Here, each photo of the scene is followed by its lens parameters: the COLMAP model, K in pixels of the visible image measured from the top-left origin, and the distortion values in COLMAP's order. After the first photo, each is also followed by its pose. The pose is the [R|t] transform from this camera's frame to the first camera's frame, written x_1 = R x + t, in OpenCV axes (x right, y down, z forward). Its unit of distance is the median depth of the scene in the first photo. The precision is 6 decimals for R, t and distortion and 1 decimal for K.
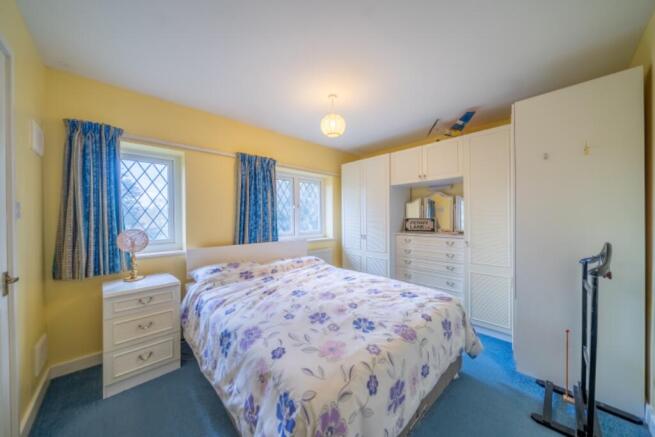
lens RADIAL K [[229.3, 0, 329.7], [0, 229.3, 219.5], [0, 0, 1]] dist [-0.008801, -0.000740]
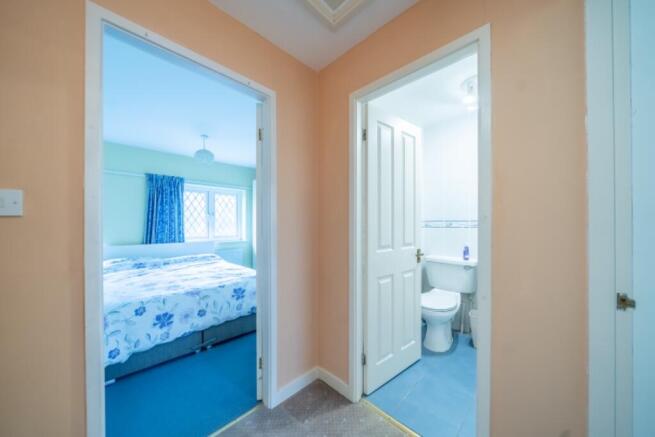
lens RADIAL K [[229.3, 0, 327.2], [0, 229.3, 224.0], [0, 0, 1]] dist [-0.008801, -0.000740]
pose [[0.997280, 0.004545, 0.073560, 0.506168], [-0.003975, 0.999961, -0.007894, 0.000972], [-0.073593, 0.007580, 0.997260, -0.344918]]
